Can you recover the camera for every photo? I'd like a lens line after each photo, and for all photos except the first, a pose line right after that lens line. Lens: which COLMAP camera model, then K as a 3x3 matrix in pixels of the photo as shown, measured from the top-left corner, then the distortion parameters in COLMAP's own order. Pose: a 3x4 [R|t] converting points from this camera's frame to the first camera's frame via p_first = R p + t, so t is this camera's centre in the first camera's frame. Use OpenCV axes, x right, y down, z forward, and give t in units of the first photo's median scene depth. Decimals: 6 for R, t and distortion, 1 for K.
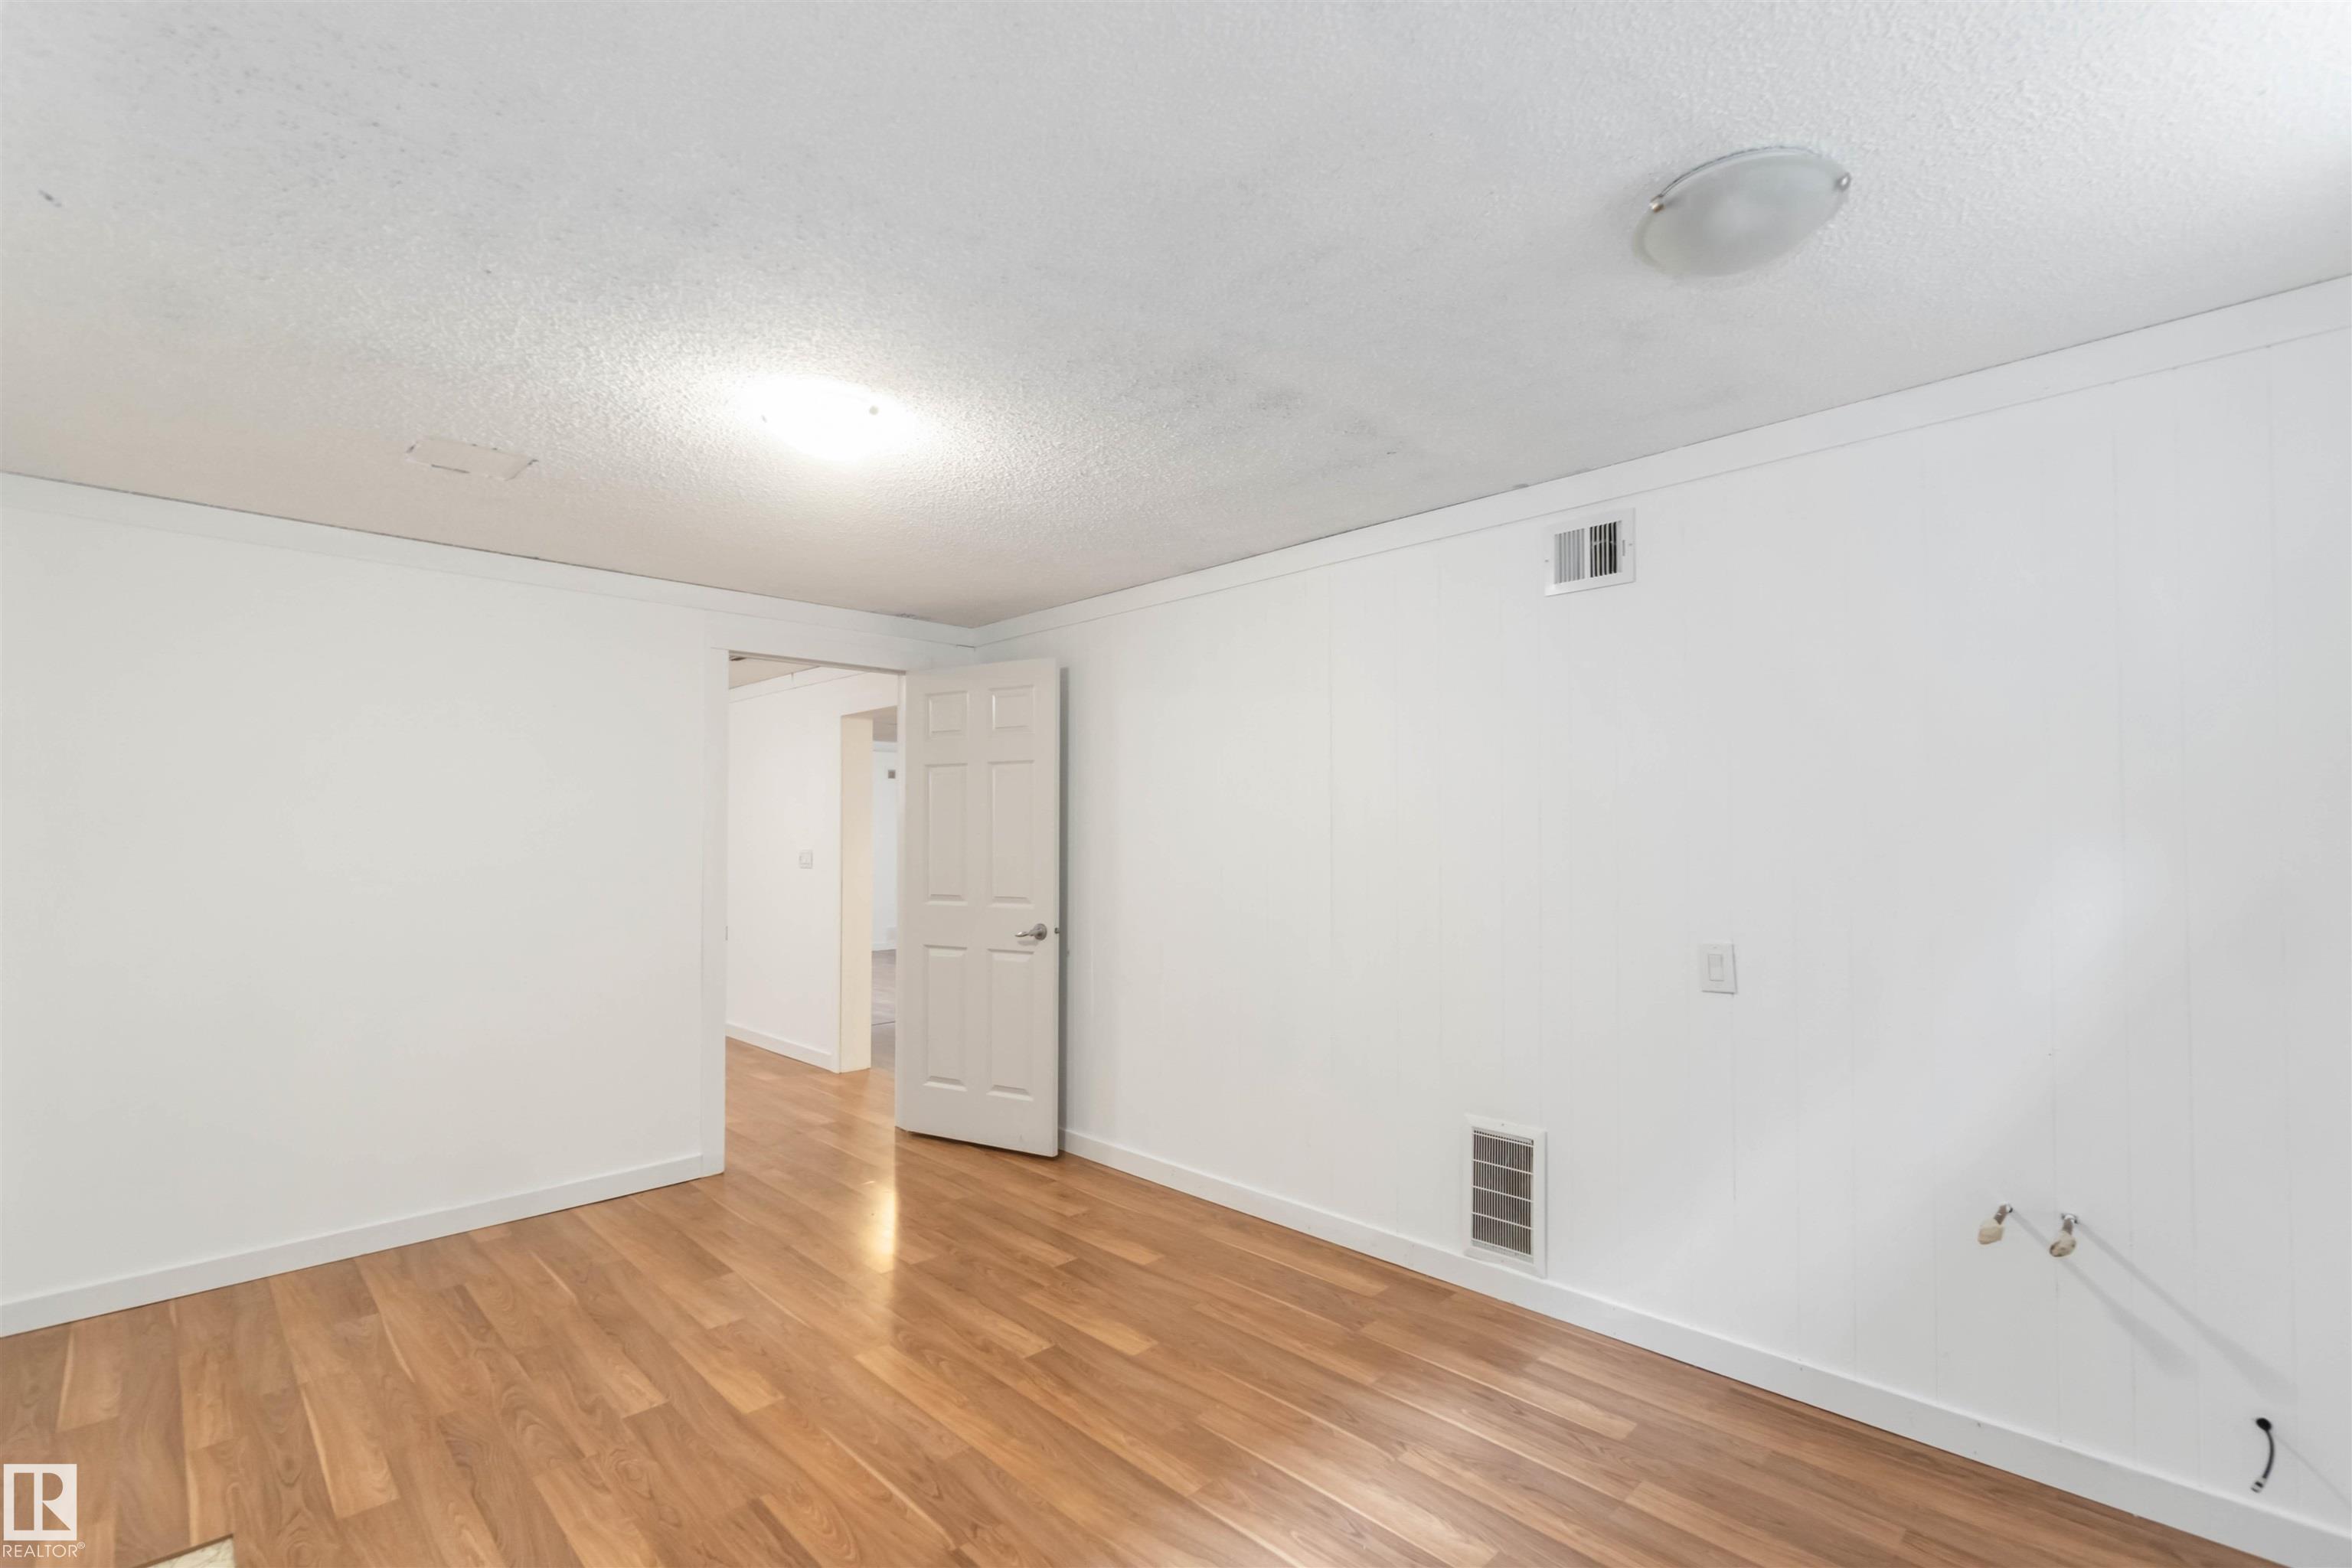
lens RADIAL K [[1034.6, 0, 1170.7], [0, 1034.6, 777.2], [0, 0, 1]] dist [-0.005272, -0.000098]
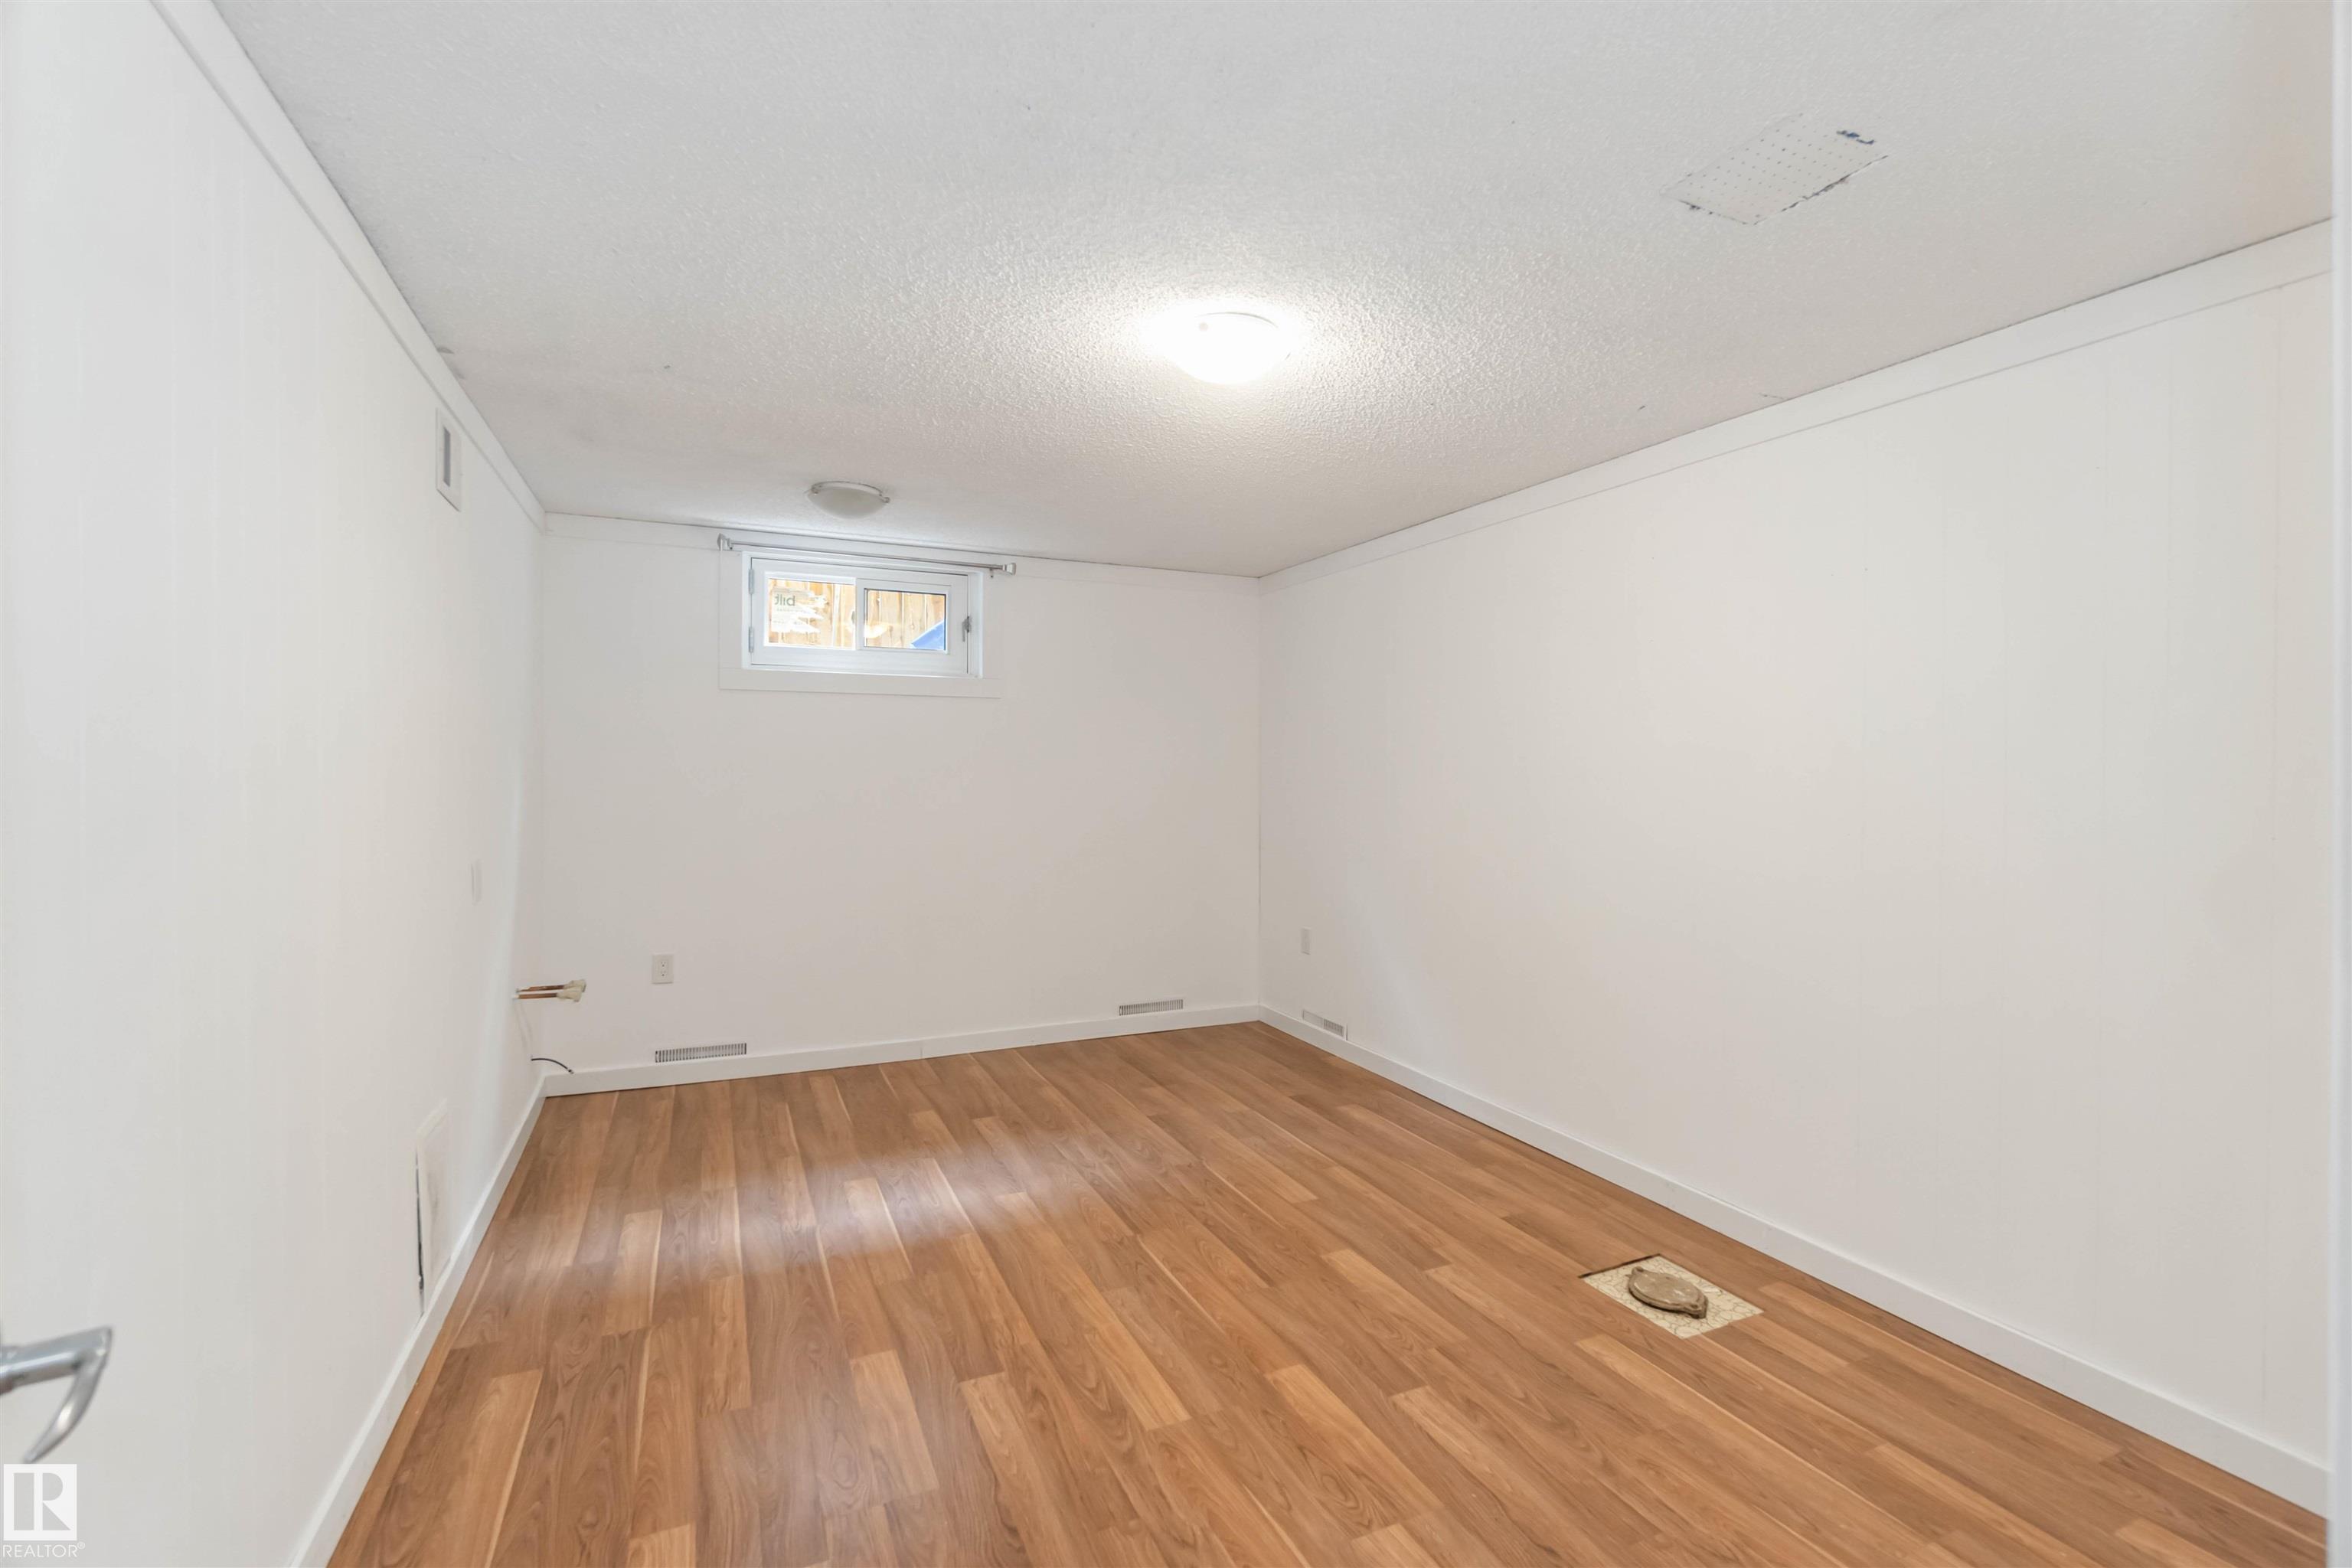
lens RADIAL K [[1034.6, 0, 1170.7], [0, 1034.6, 777.2], [0, 0, 1]] dist [-0.005272, -0.000098]
pose [[-0.938492, -0.009047, 0.345181, -0.632962], [-0.024863, 0.998833, -0.041418, 0.111679], [-0.344404, -0.047453, -0.937622, 1.995661]]
